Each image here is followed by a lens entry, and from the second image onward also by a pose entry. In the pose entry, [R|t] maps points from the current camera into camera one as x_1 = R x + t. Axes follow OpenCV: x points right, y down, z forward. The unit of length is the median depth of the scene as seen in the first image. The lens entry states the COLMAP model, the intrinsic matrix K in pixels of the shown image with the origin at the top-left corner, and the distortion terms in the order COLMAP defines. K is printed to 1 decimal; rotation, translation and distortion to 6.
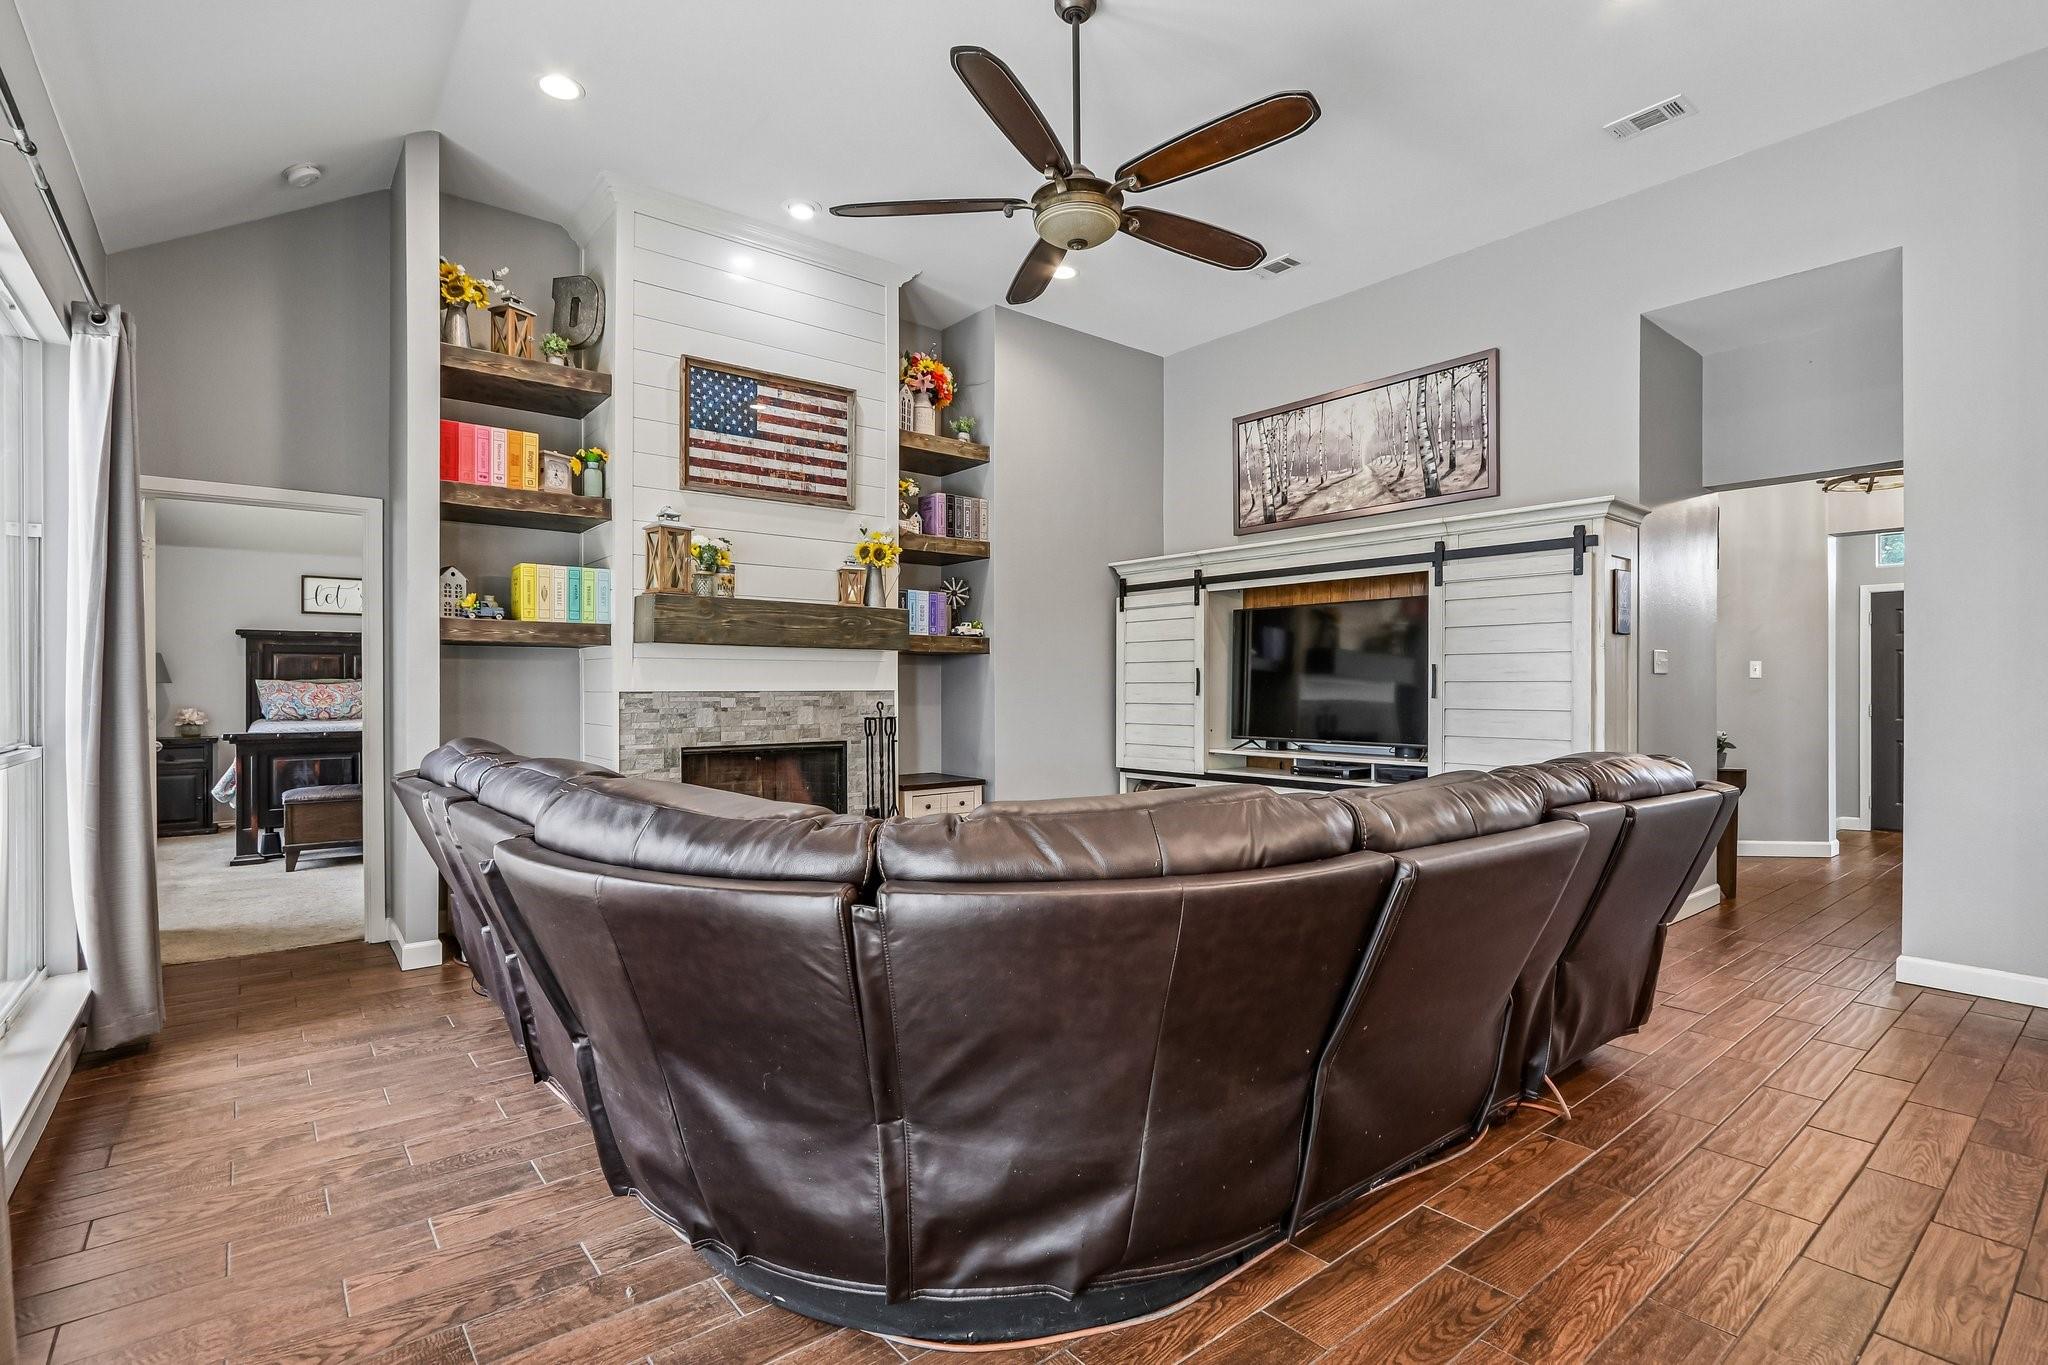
lens RADIAL K [[957.8, 0, 1027.6], [0, 957.8, 686.6], [0, 0, 1]] dist [-0.004377, -0.000515]
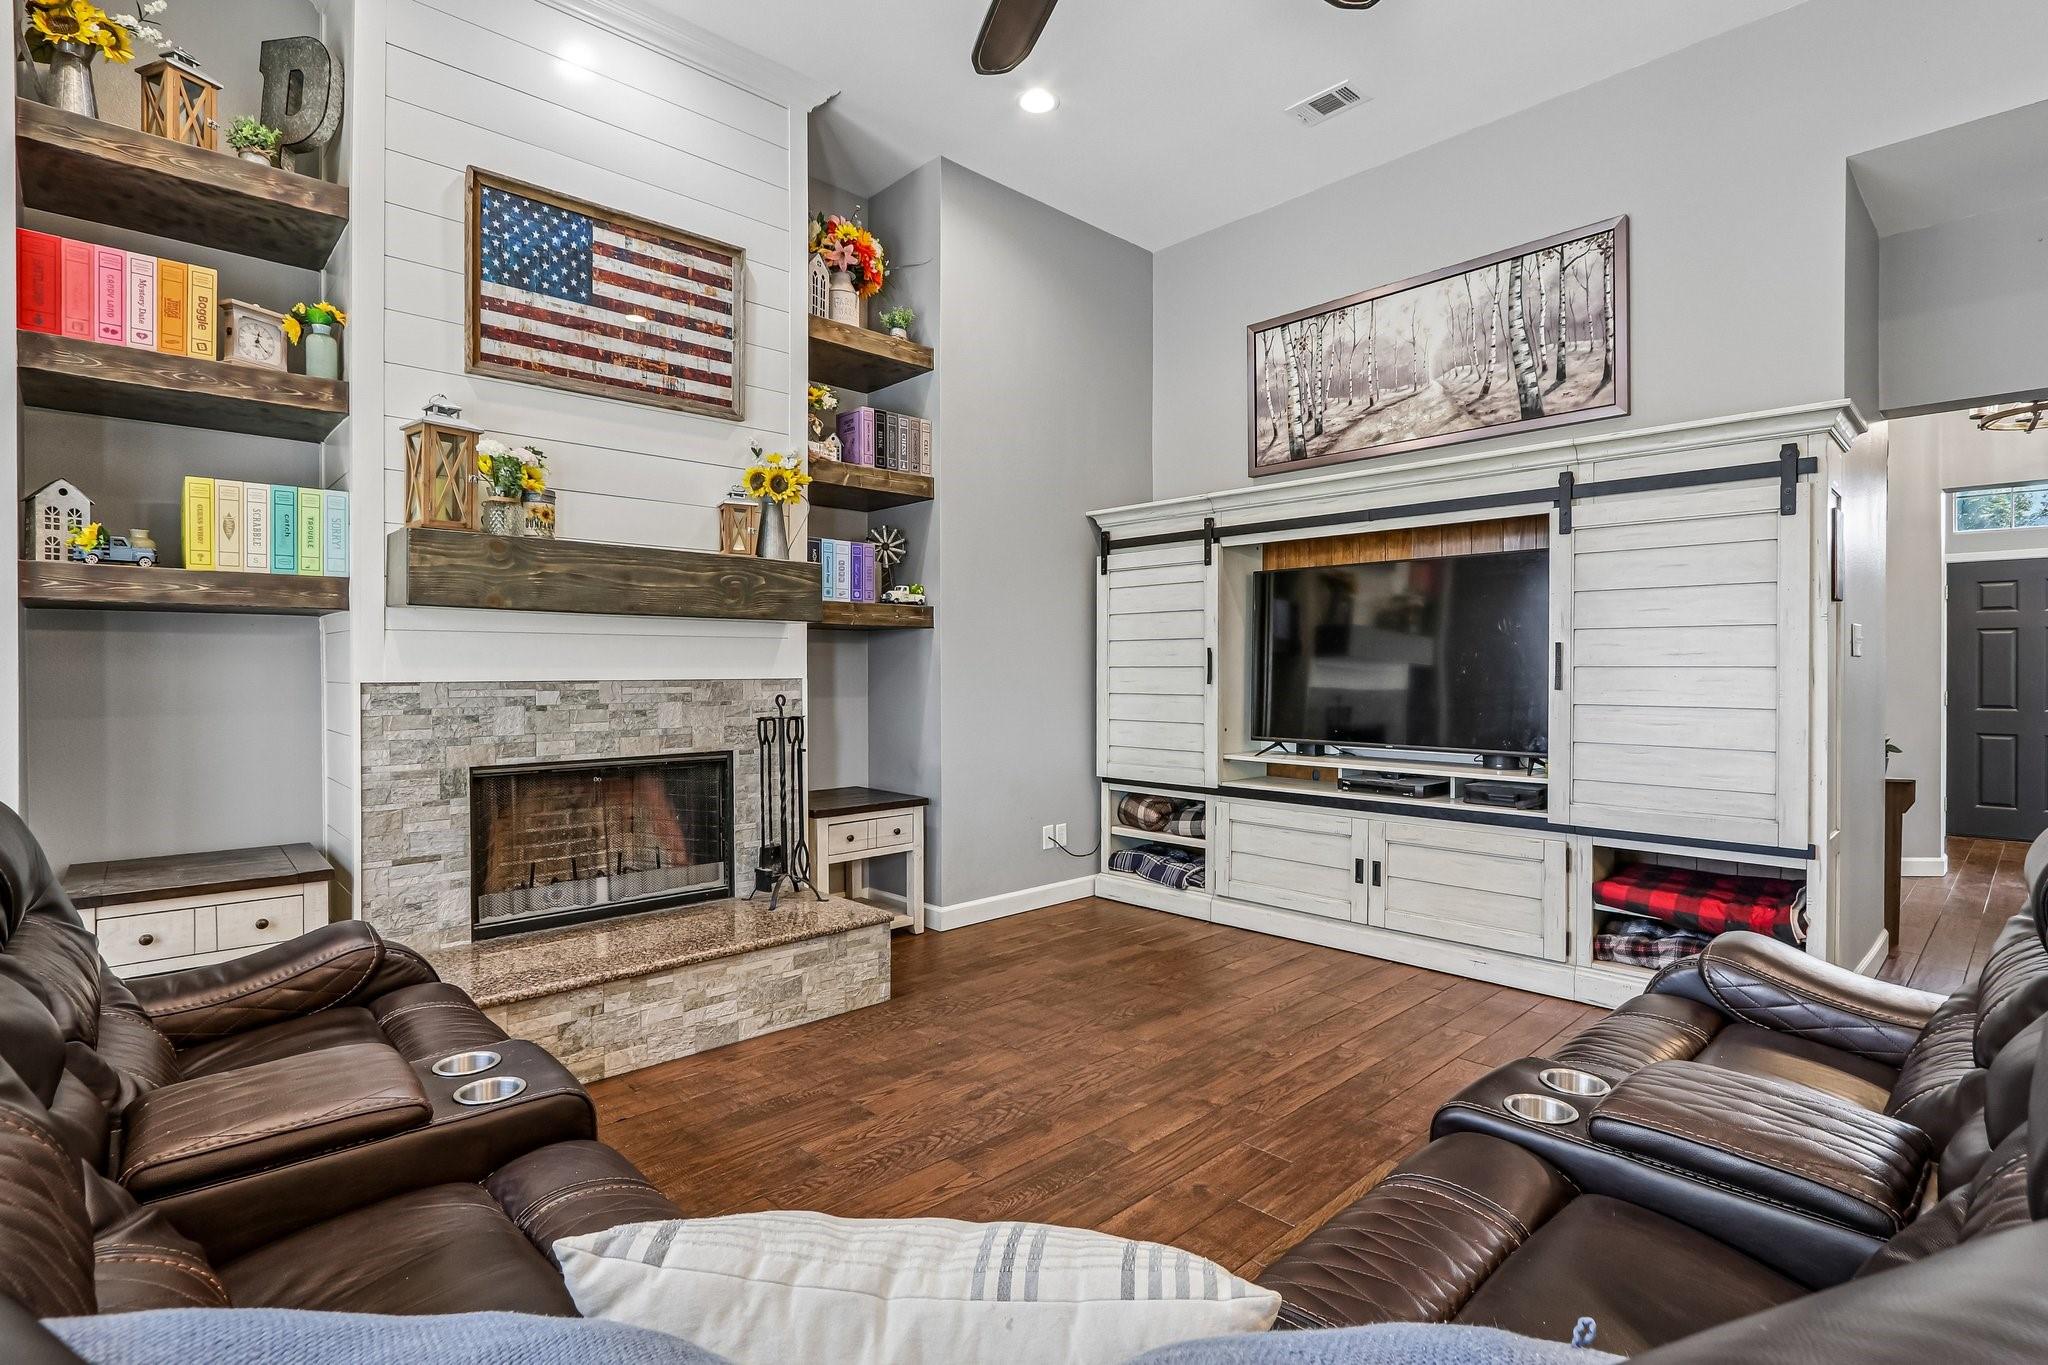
lens RADIAL K [[957.8, 0, 1019.0], [0, 957.8, 674.9], [0, 0, 1]] dist [-0.004377, -0.000515]
pose [[0.997681, -0.000326, 0.068056, -0.027334], [-0.000201, 0.999970, 0.007737, -0.004366], [-0.068057, -0.007733, 0.997651, 0.288501]]
